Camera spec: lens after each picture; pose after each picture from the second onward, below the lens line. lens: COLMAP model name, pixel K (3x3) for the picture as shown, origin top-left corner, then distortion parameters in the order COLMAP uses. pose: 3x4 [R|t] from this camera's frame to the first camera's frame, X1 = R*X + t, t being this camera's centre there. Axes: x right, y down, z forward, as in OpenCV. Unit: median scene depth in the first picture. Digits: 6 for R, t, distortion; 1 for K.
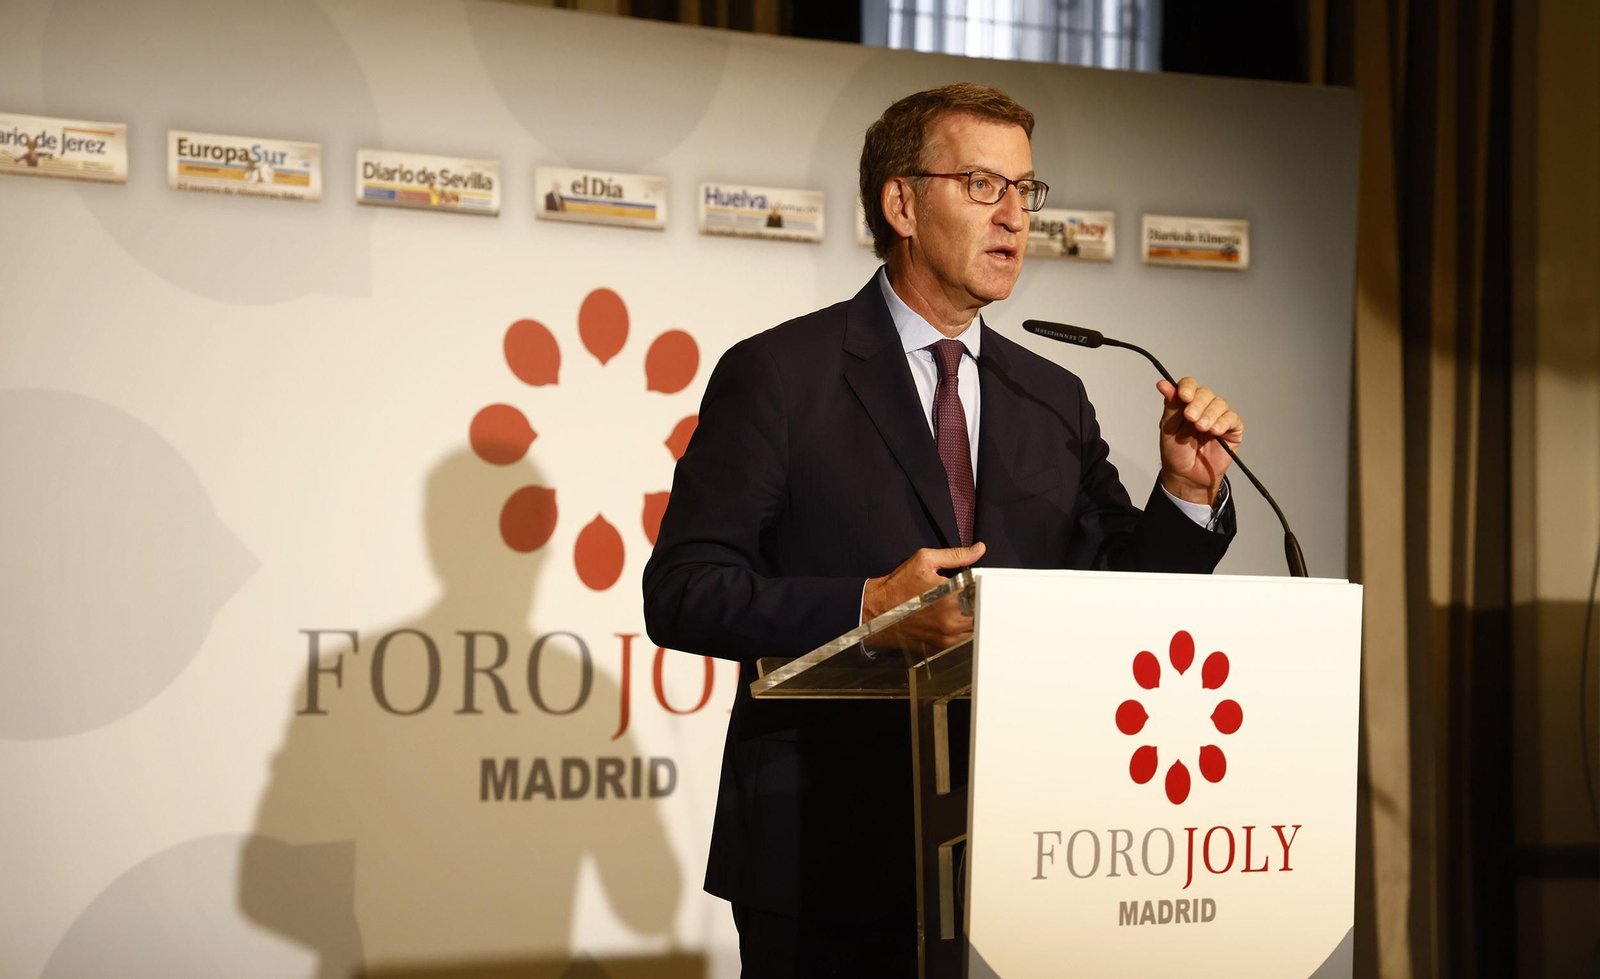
lens RADIAL K [[3970.9, 0, 796.0], [0, 3970.9, 430.0], [0, 0, 1]] dist [0.495707, 0.000000]
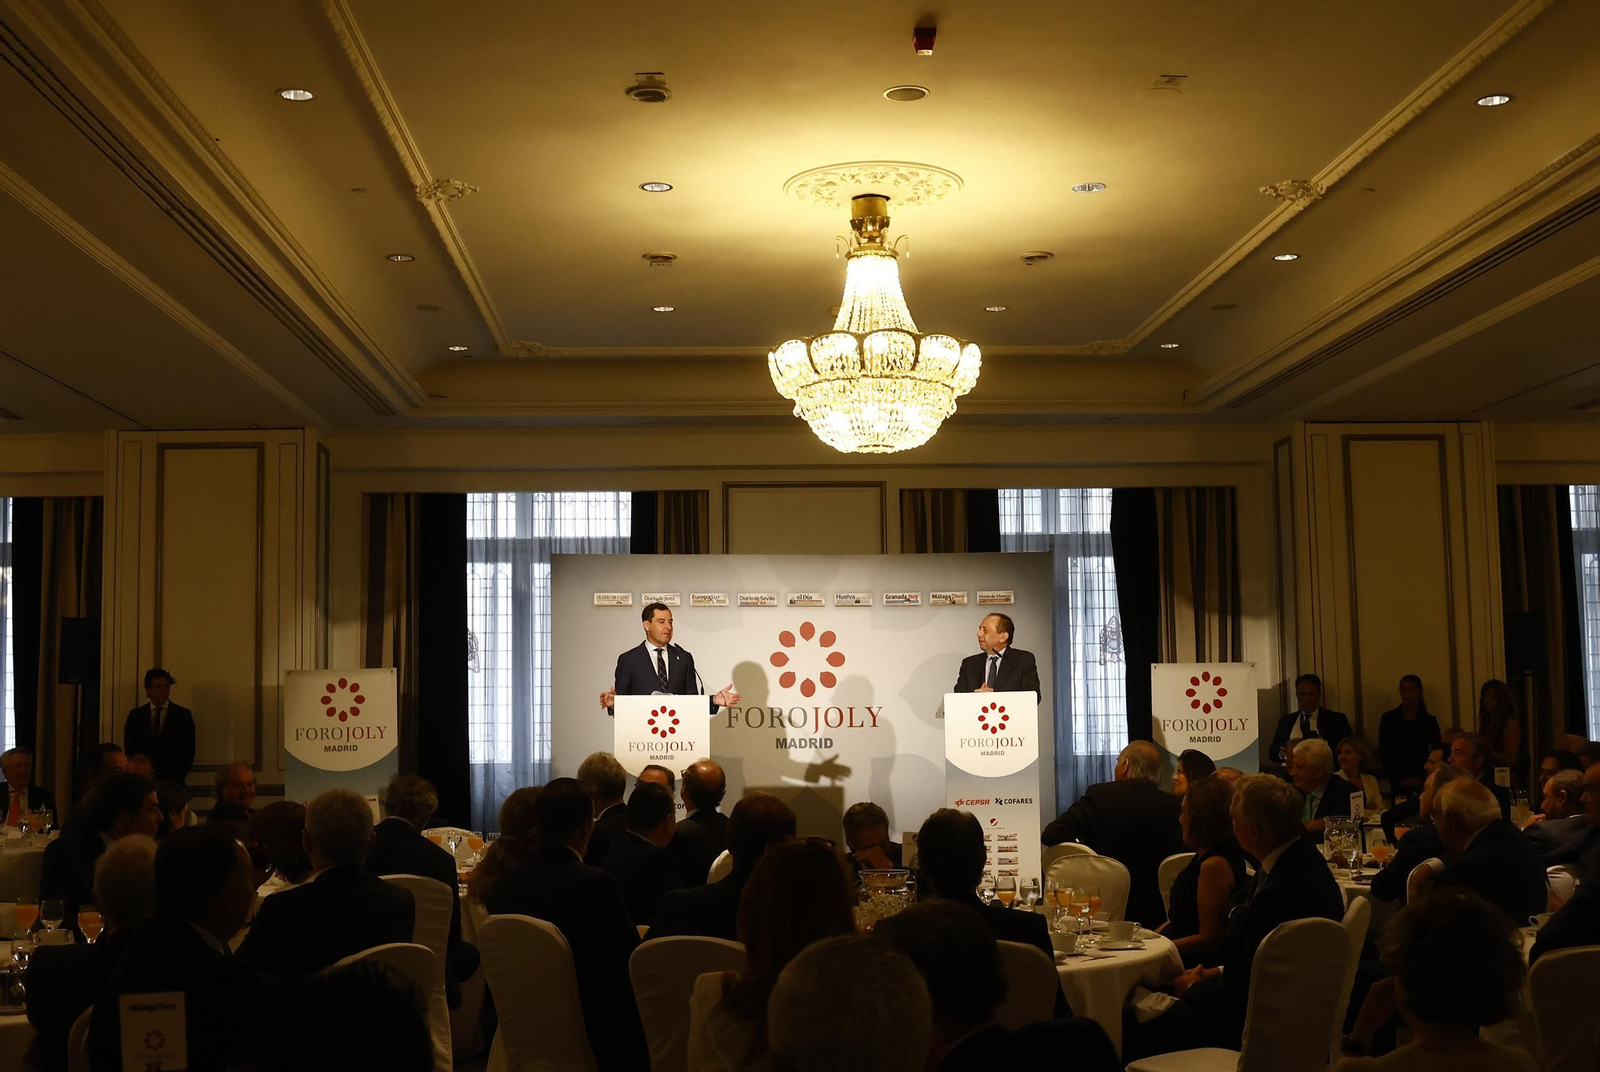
lens RADIAL K [[1842.0, 0, 783.8], [0, 1842.0, 536.3], [0, 0, 1]] dist [-0.060650, 0.000000]
pose [[0.851428, -0.066193, -0.520277, 0.946194], [0.043110, 0.997480, -0.056356, -0.018630], [0.522696, 0.025554, 0.852136, -0.632192]]
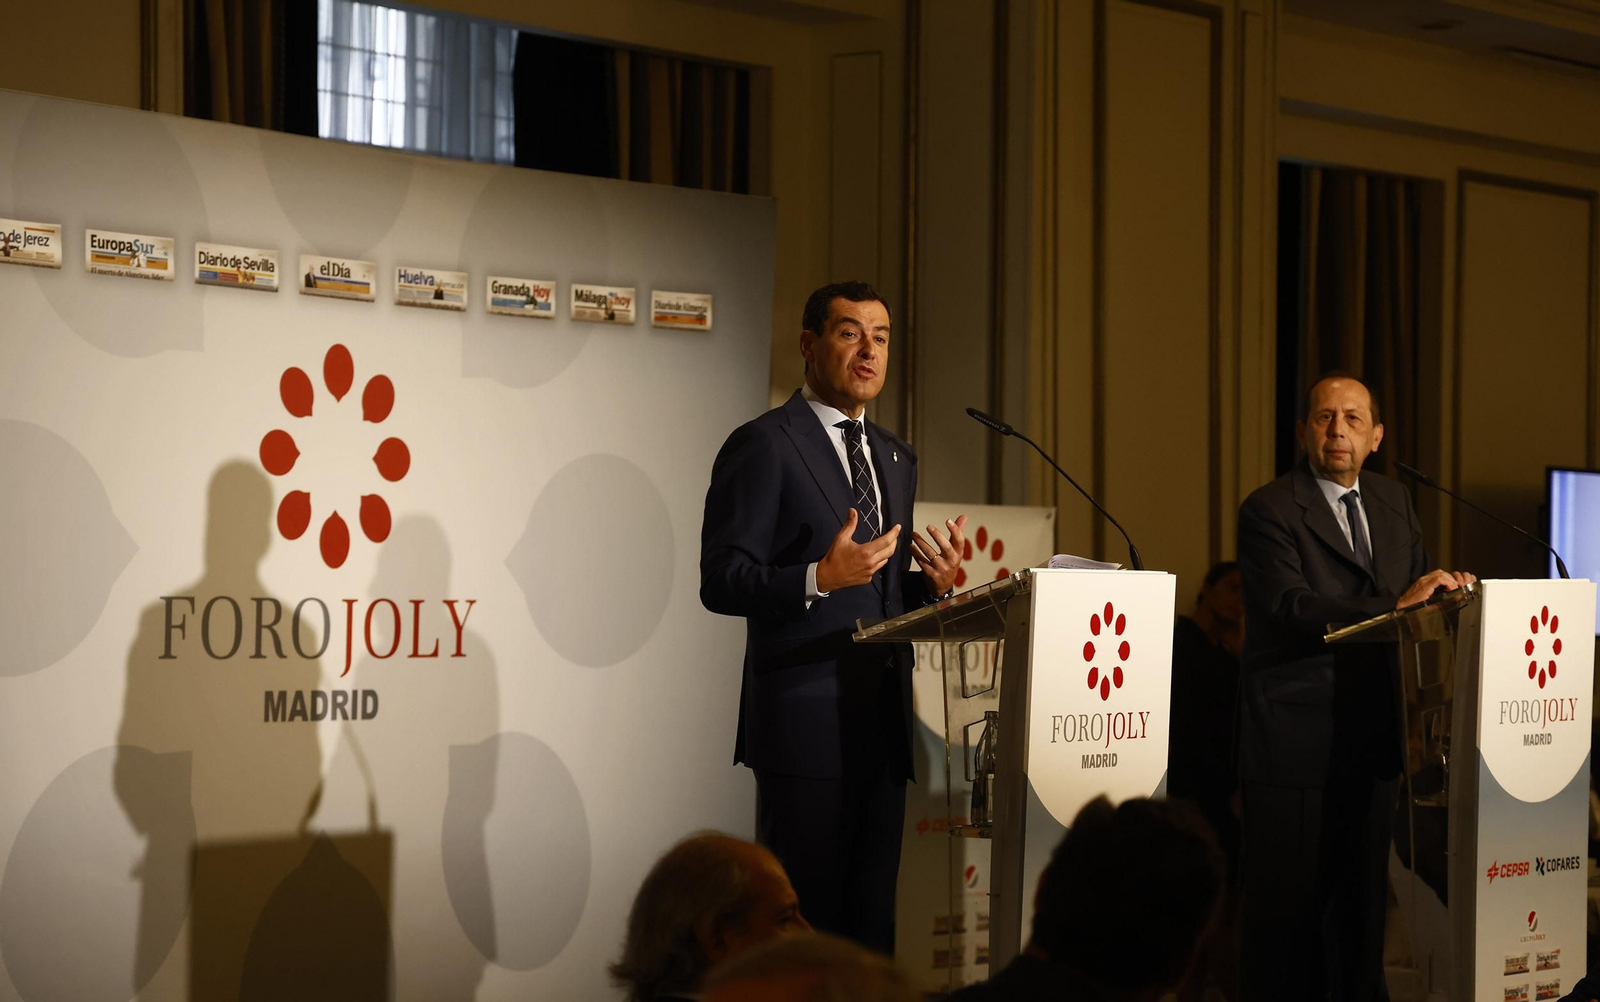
lens RADIAL K [[4285.7, 0, 798.0], [0, 4285.7, 495.7], [0, 0, 1]] dist [0.575275, 0.000000]
pose [[0.939002, 0.008332, 0.343812, -0.422062], [-0.018862, 0.999449, 0.027294, -0.028317], [-0.343395, -0.032114, 0.938642, -0.450380]]
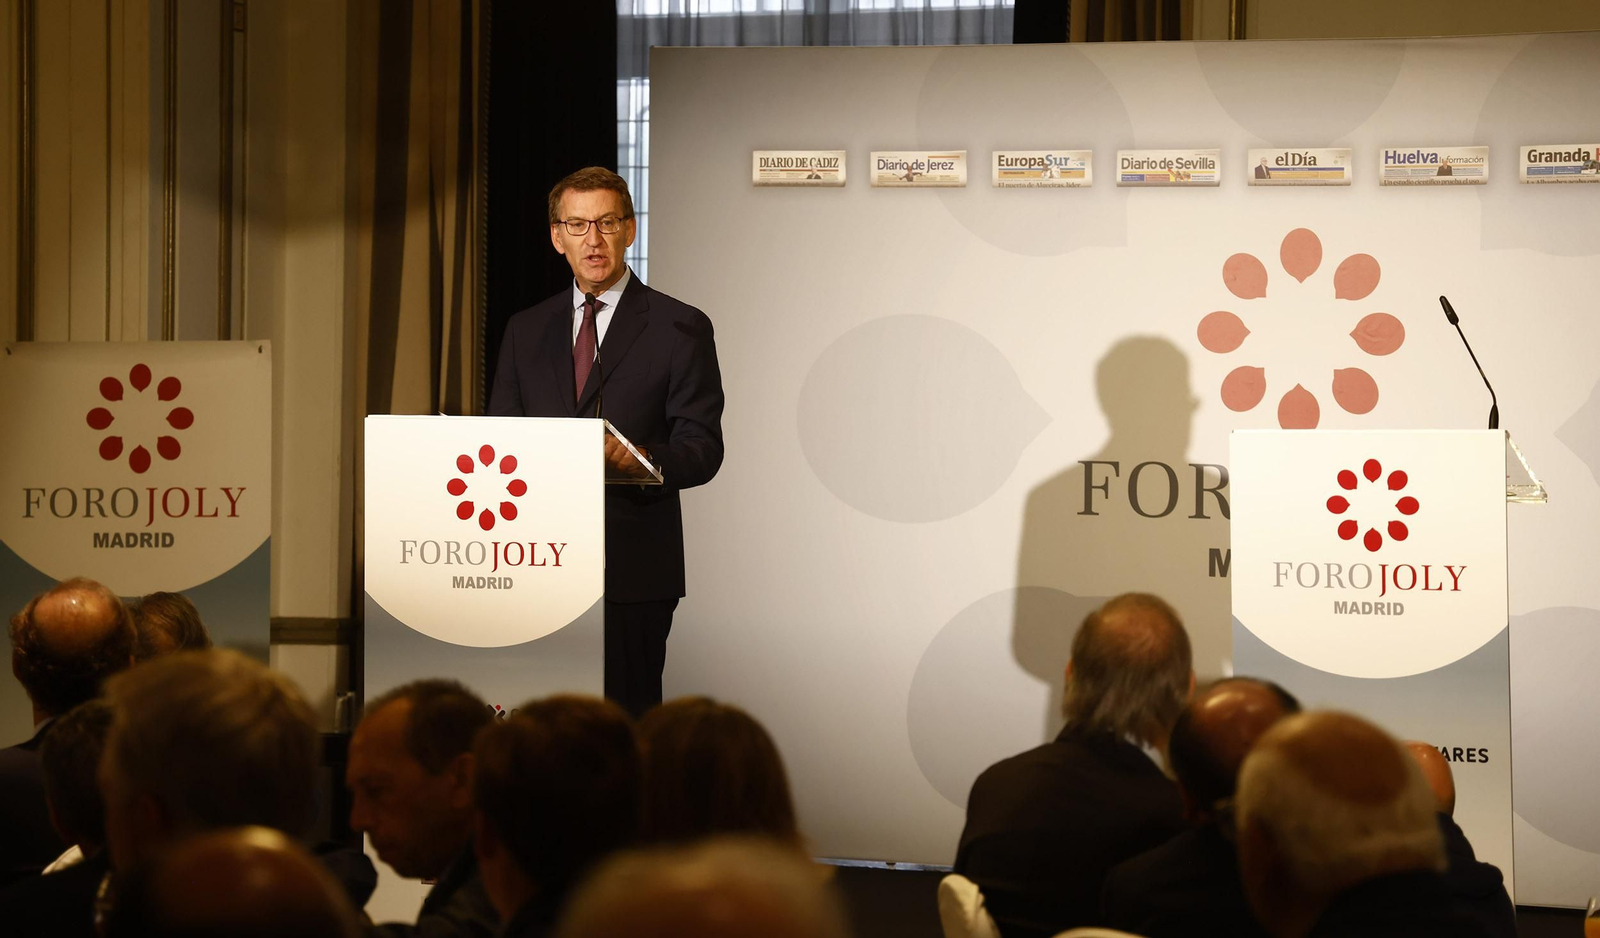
lens RADIAL K [[4704.4, 0, 785.3], [0, 4704.4, 381.3], [0, 0, 1]] dist [0.777567, 0.000000]
pose [[0.555919, -0.012998, -0.831135, 1.332927], [0.028609, 0.999585, 0.003503, 0.008734], [0.830744, -0.025725, 0.556060, -0.122228]]
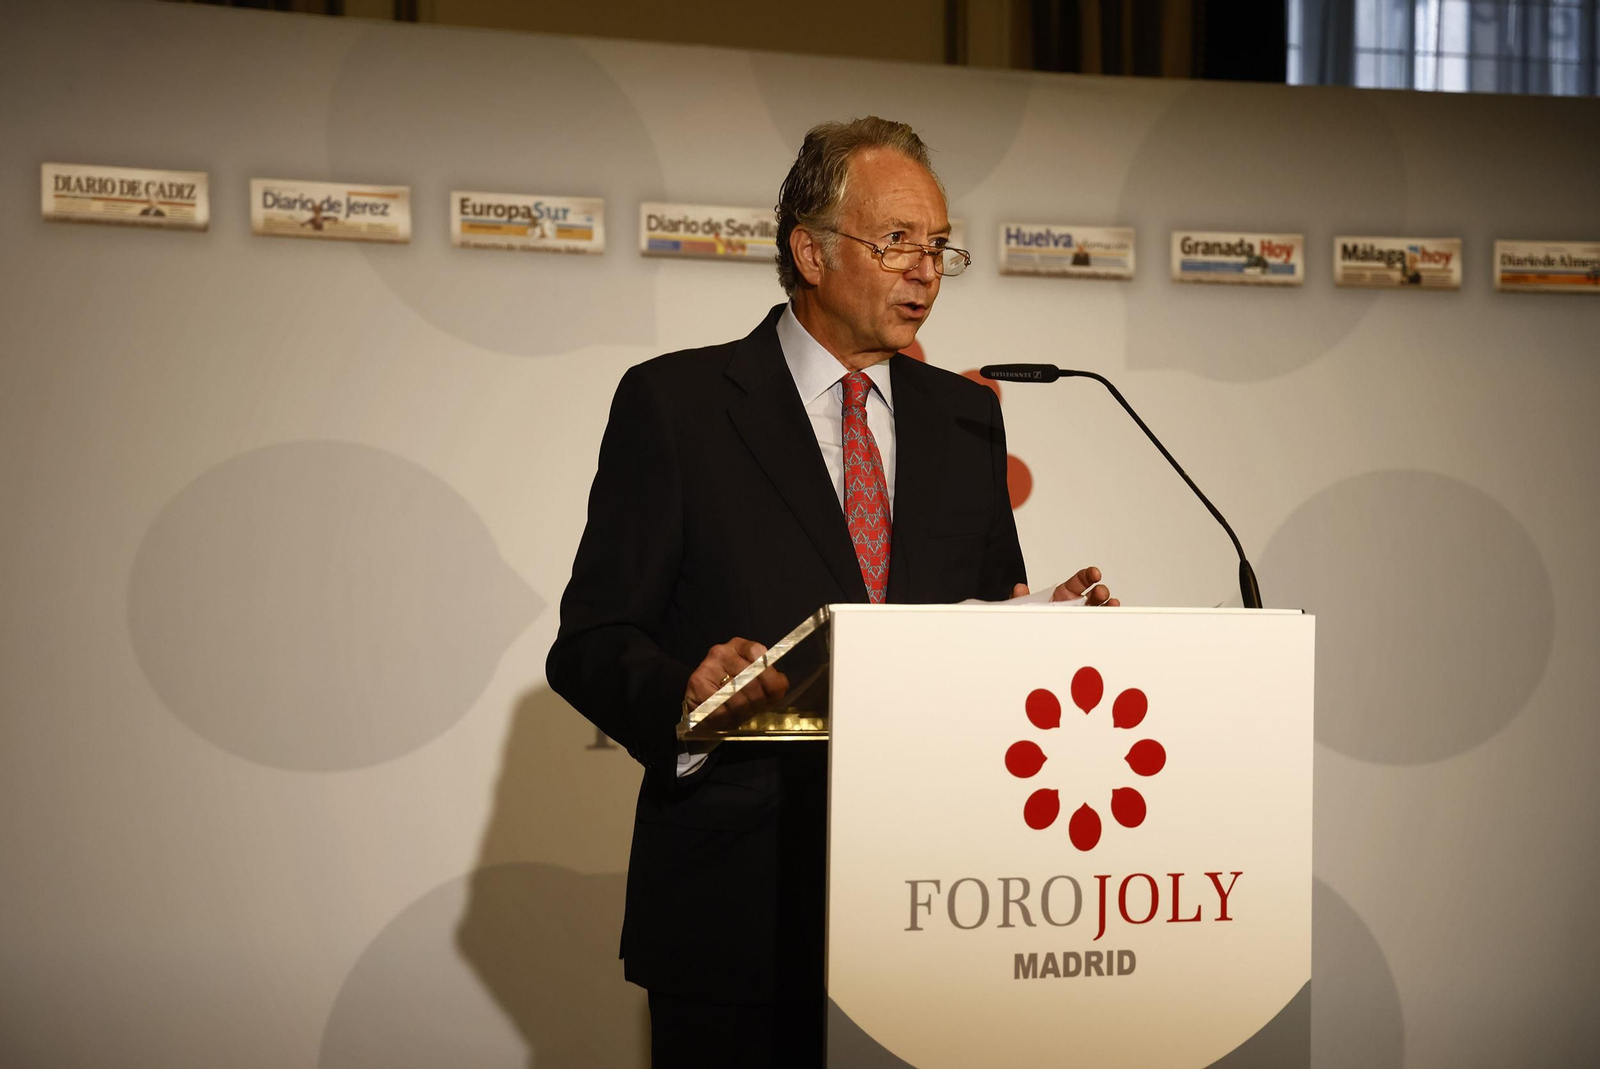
lens RADIAL K [[3637.8, 0, 777.2], [0, 3637.8, 499.1], [0, 0, 1]] dist [0.353394, 0.000000]
pose [[0.974058, -0.016876, -0.225668, 0.135882], [0.017973, 0.999835, 0.002804, 0.004347], [0.225584, -0.006787, 0.974200, 0.090160]]
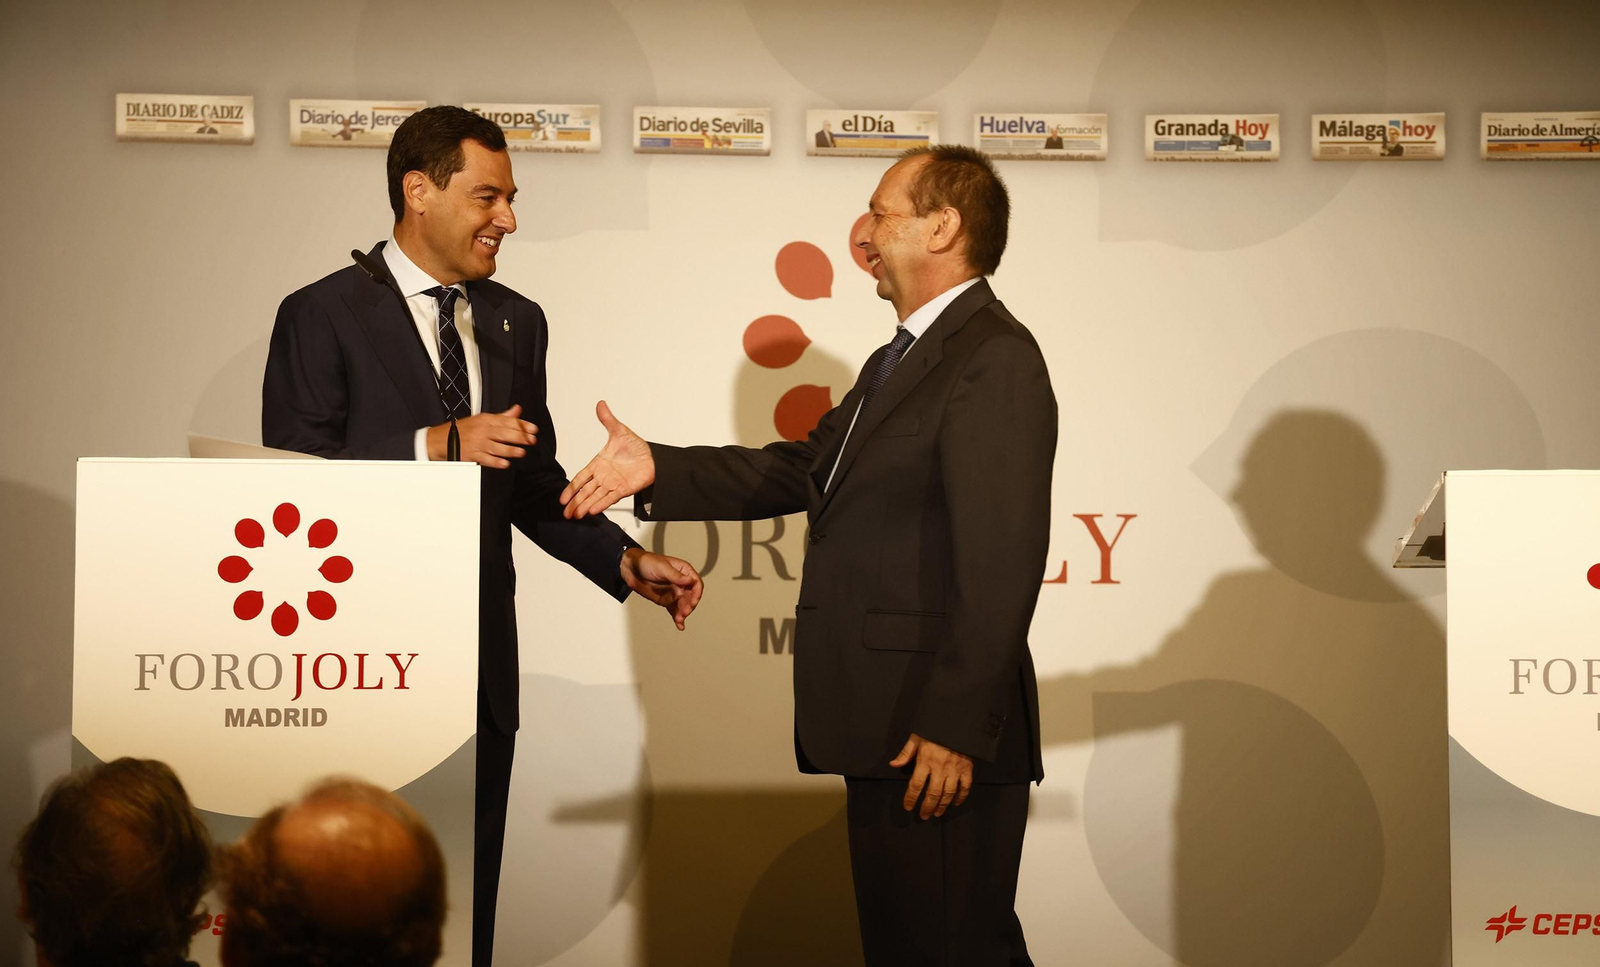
lens RADIAL K [[4237.1, 0, 814.8], [0, 4237.1, 385.2], [0, 0, 1]] dist [0.372983, 0.000000]
pose [[0.853441, -0.017641, -0.520890, 0.595459], [0.026850, 0.999588, 0.010139, 0.001618], [0.520497, -0.022639, 0.853564, -0.056199]]
